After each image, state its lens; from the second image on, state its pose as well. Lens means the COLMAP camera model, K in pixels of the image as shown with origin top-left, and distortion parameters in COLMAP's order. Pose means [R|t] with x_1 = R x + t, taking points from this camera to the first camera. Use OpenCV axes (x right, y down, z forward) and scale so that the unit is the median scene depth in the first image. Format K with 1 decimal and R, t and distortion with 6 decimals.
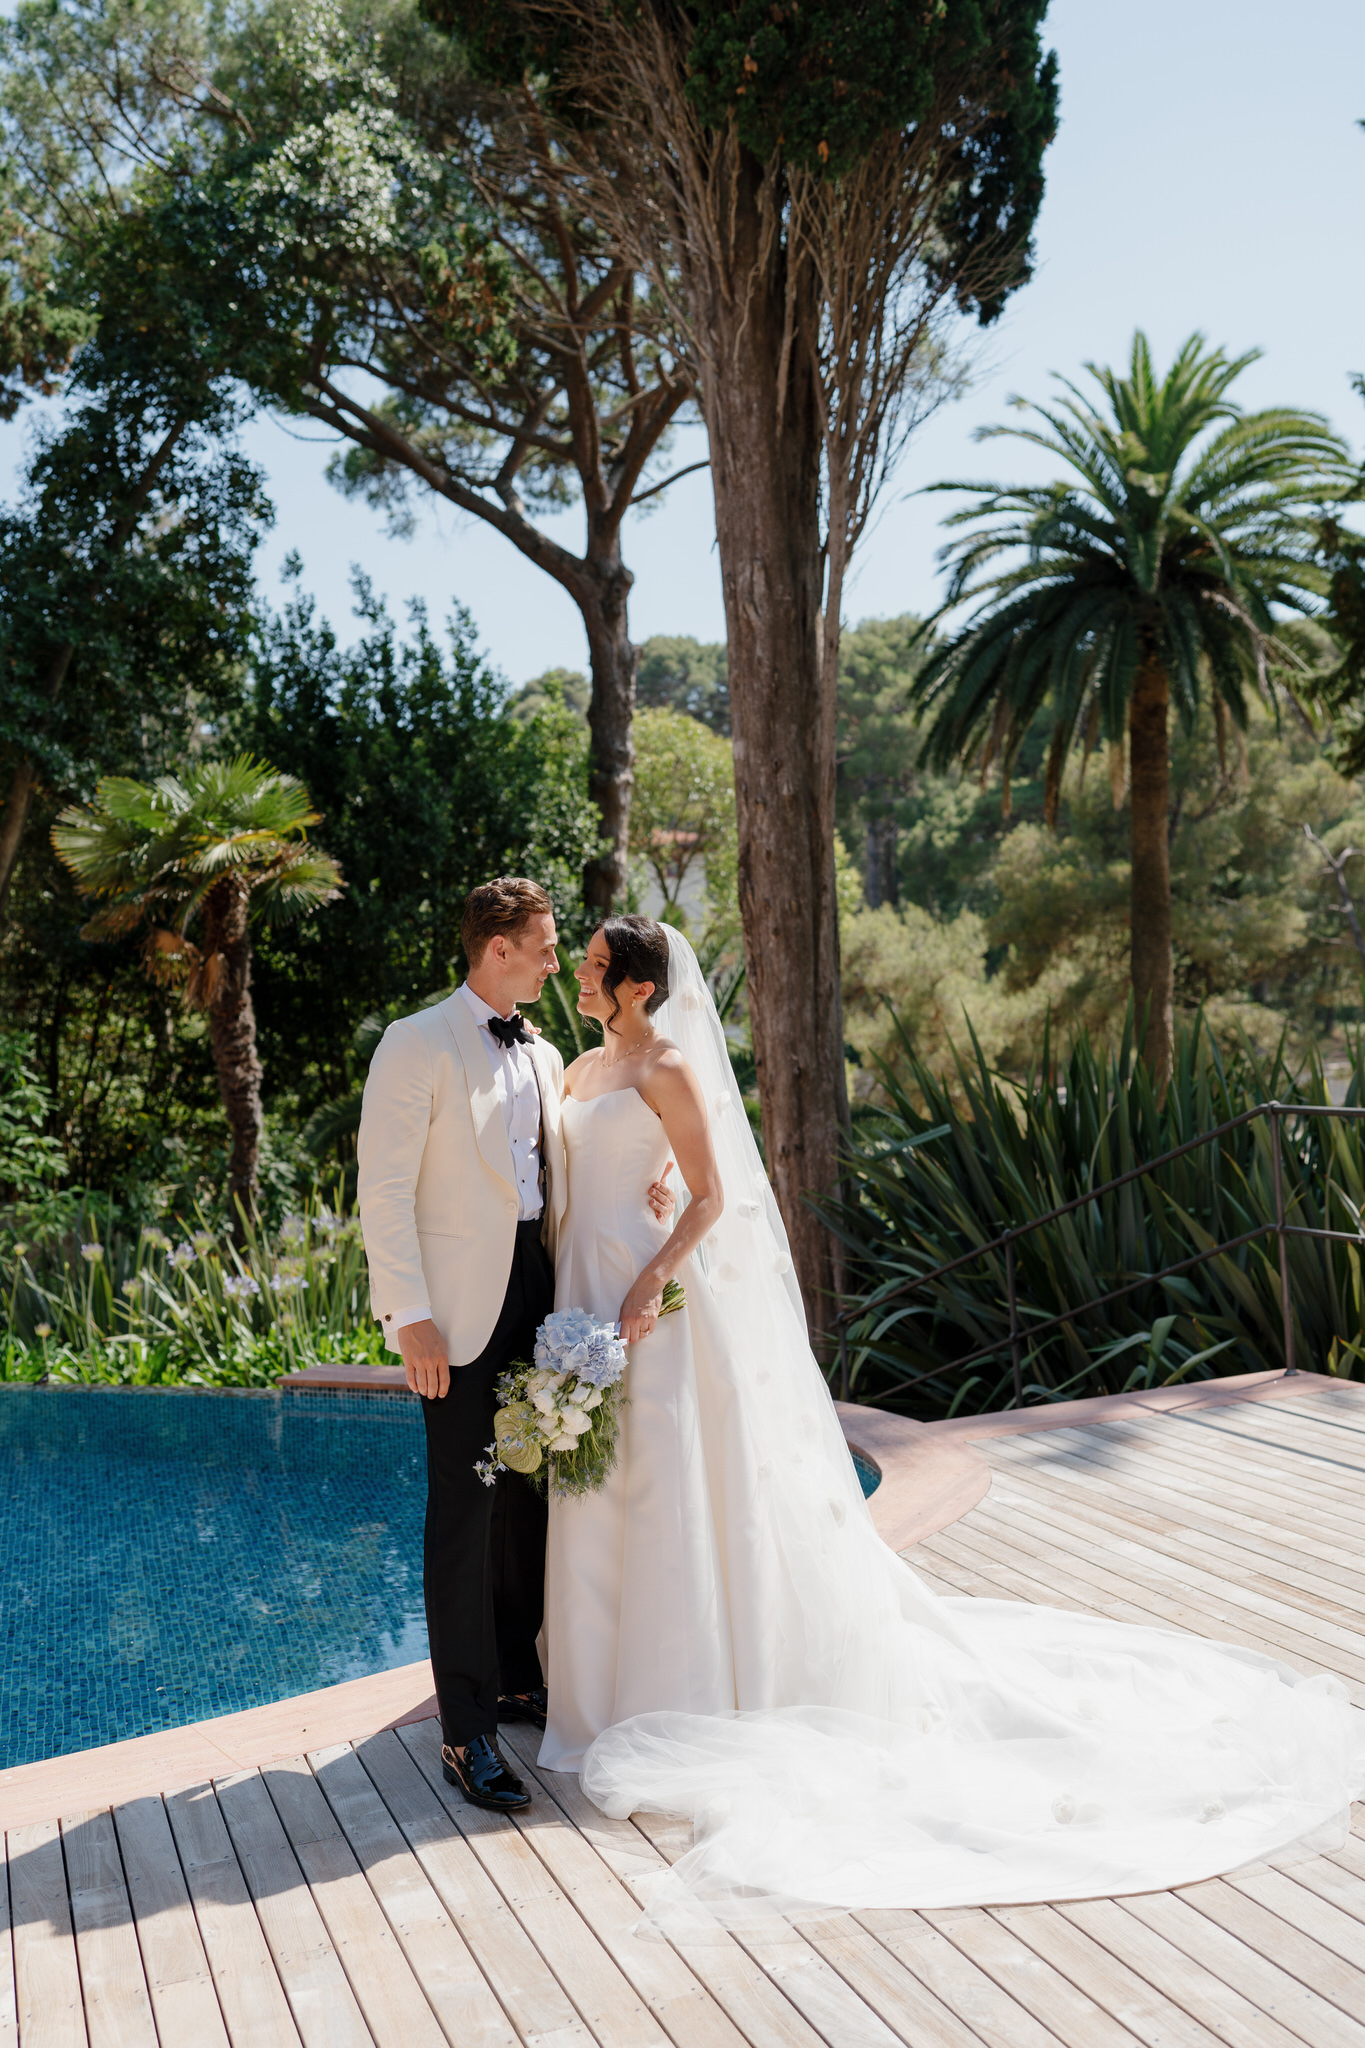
lens RADIAL K [[2073.7, 0, 691.4], [0, 2073.7, 1033.9], [0, 0, 1]] dist [0.007540, 0.000000]
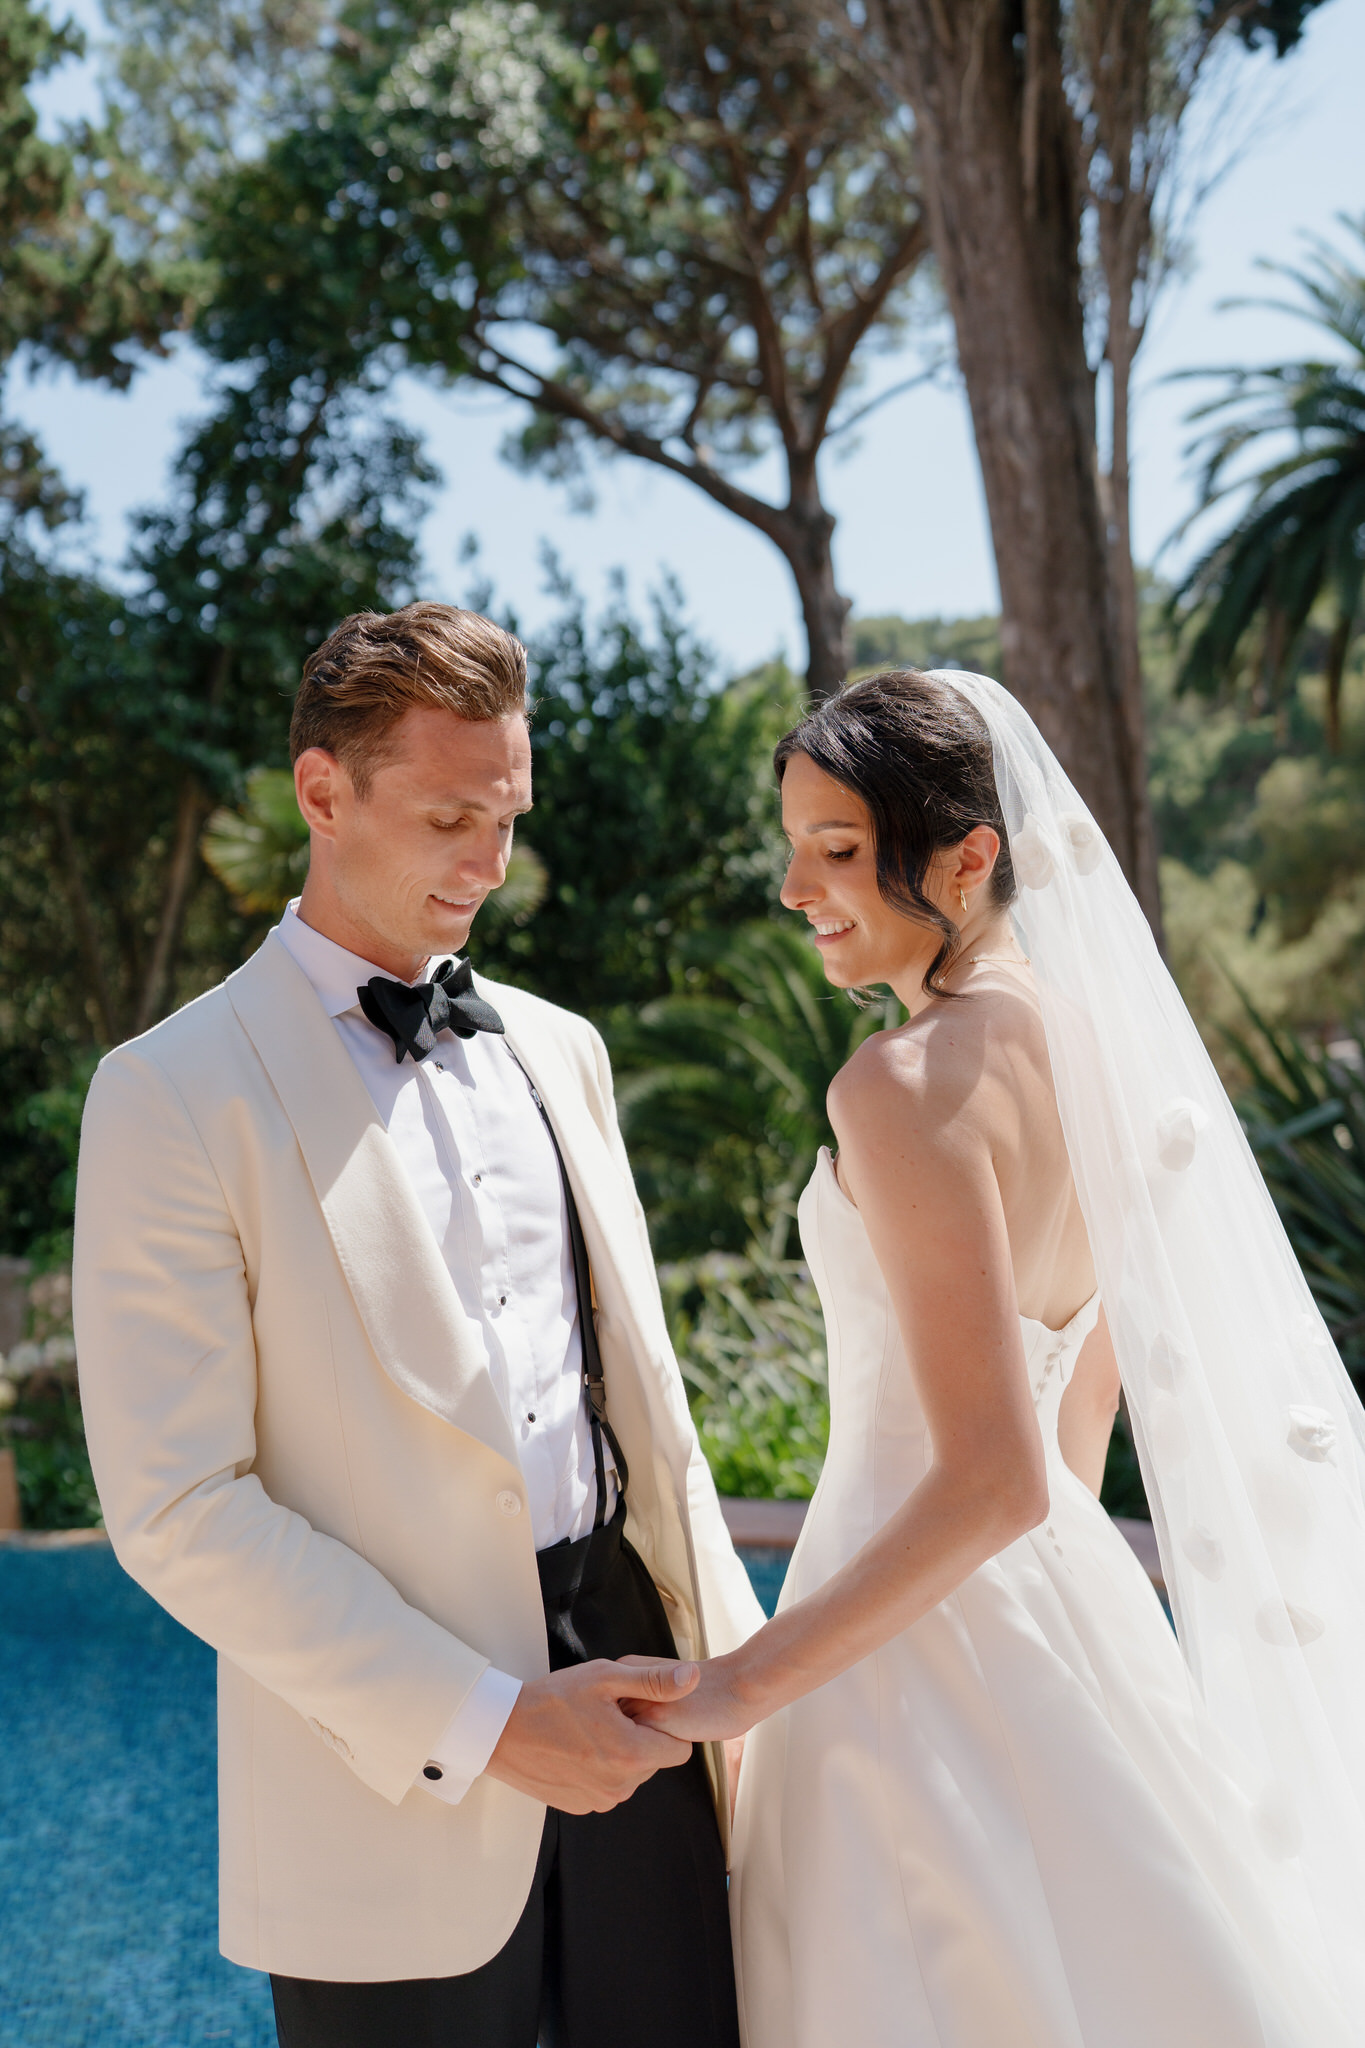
lens RADIAL K [[2073.7, 0, 692.5], [0, 2073.7, 1025.5], [0, 0, 1]] dist [0.007540, 0.000000]
pose [[0.989758, -0.086096, -0.113867, -0.008735], [0.085637, 0.996286, -0.008921, 0.002094], [0.114213, -0.000922, 0.993456, 0.100734]]
